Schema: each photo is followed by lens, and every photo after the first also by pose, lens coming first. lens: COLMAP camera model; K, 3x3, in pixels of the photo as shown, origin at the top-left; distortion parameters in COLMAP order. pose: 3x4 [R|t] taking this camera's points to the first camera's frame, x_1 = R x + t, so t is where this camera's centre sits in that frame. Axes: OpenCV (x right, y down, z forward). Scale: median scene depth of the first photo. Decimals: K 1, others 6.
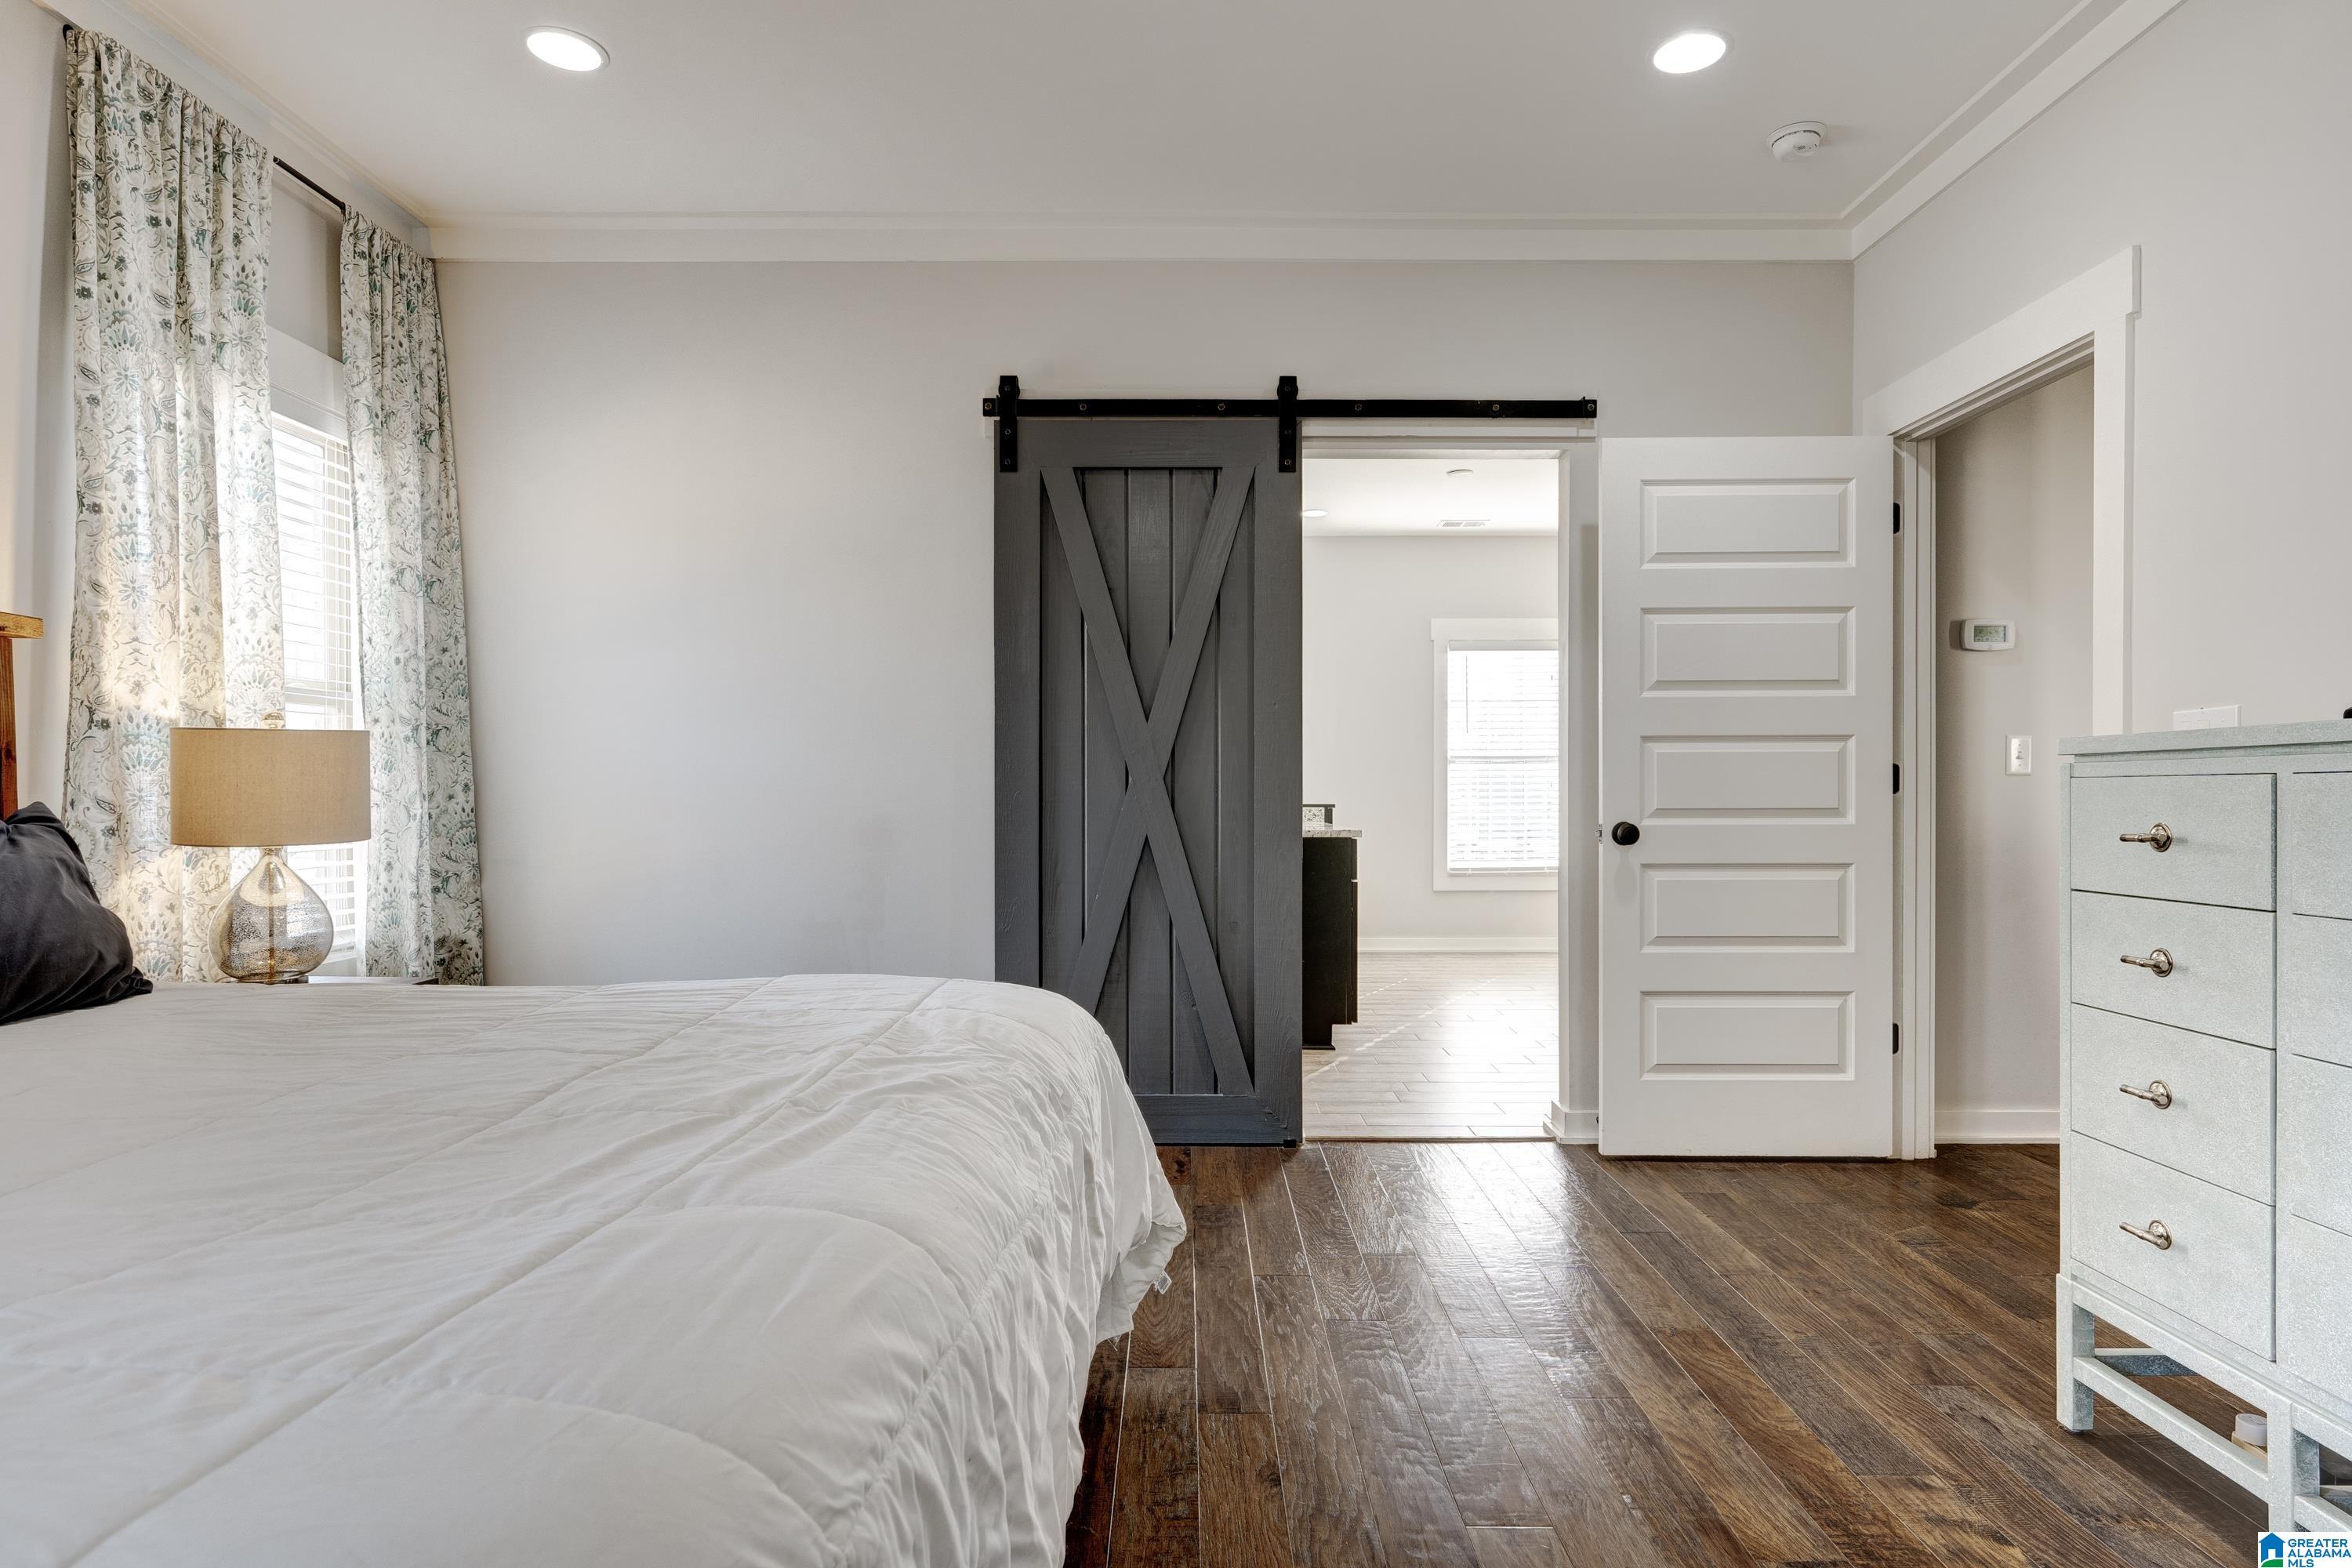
lens RADIAL K [[1272.3, 0, 1173.1], [0, 1272.3, 793.2], [0, 0, 1]] dist [-0.000199, -0.000125]
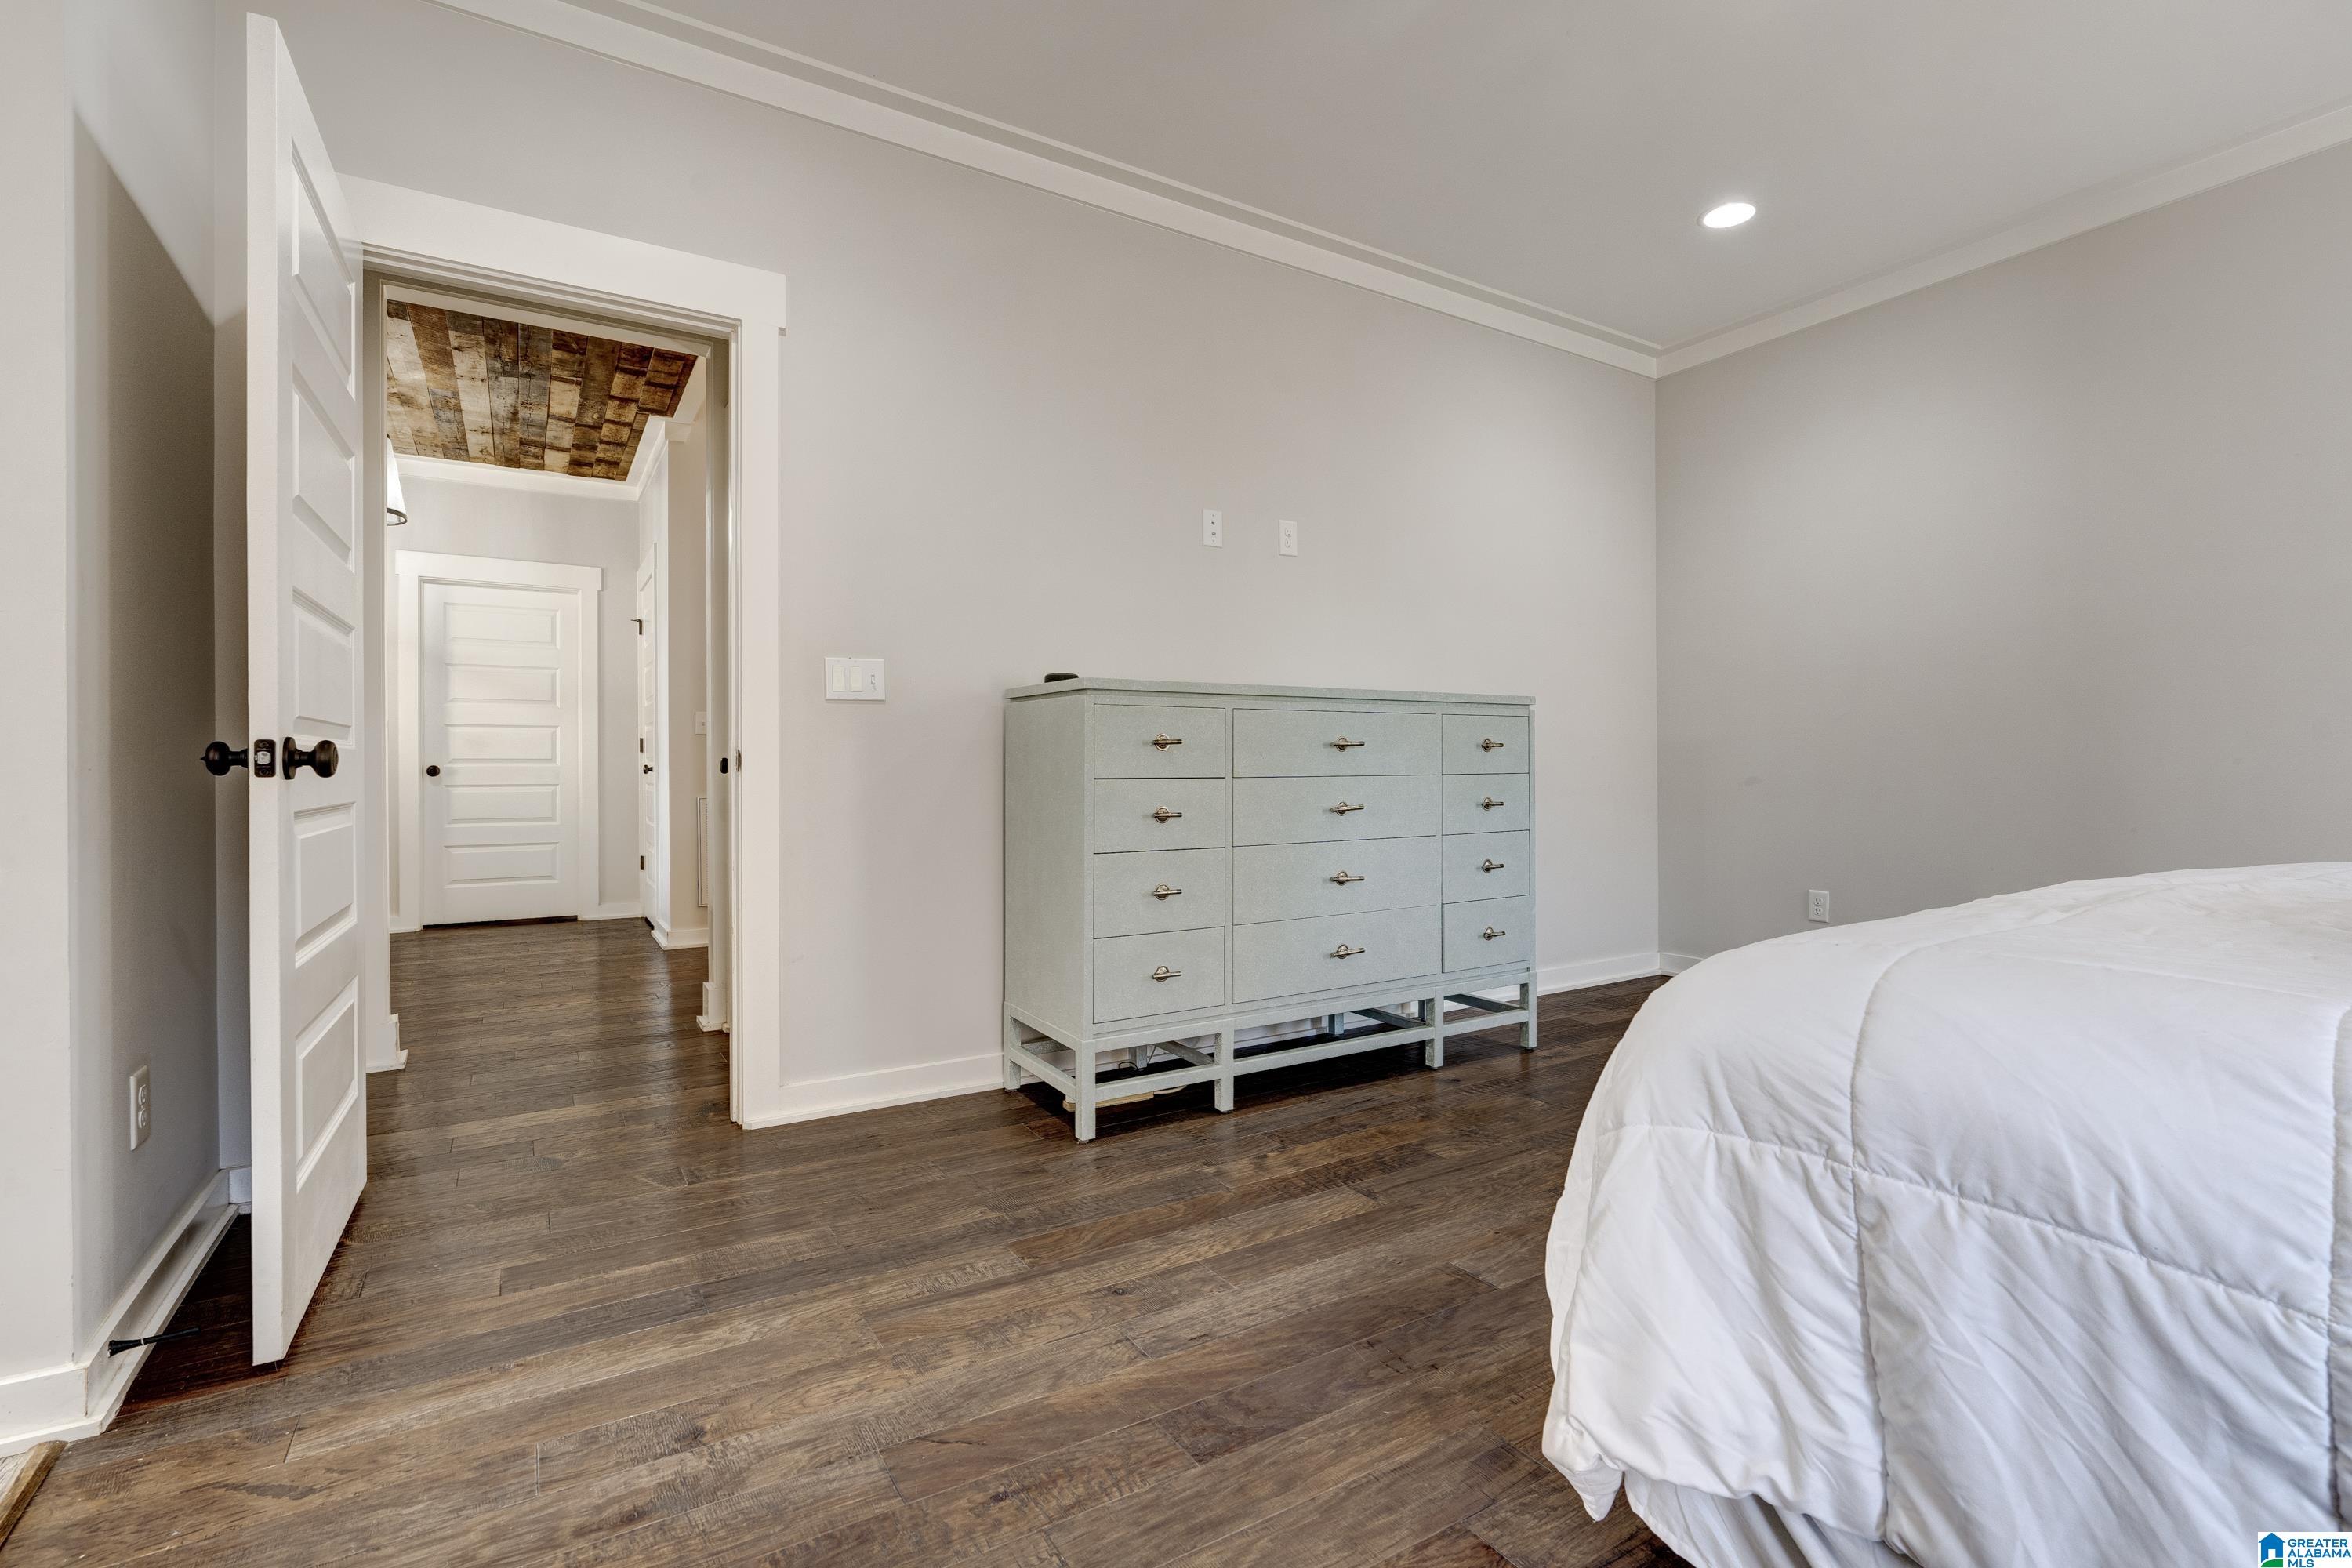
lens RADIAL K [[1073.0, 0, 1168.9], [0, 1073.0, 775.0], [0, 0, 1]] dist [-0.008120, 0.004585]
pose [[-0.528876, 0.003118, 0.848694, -0.417599], [0.005325, 0.999986, -0.000356, 0.070041], [-0.848683, 0.004331, -0.528885, 1.585223]]
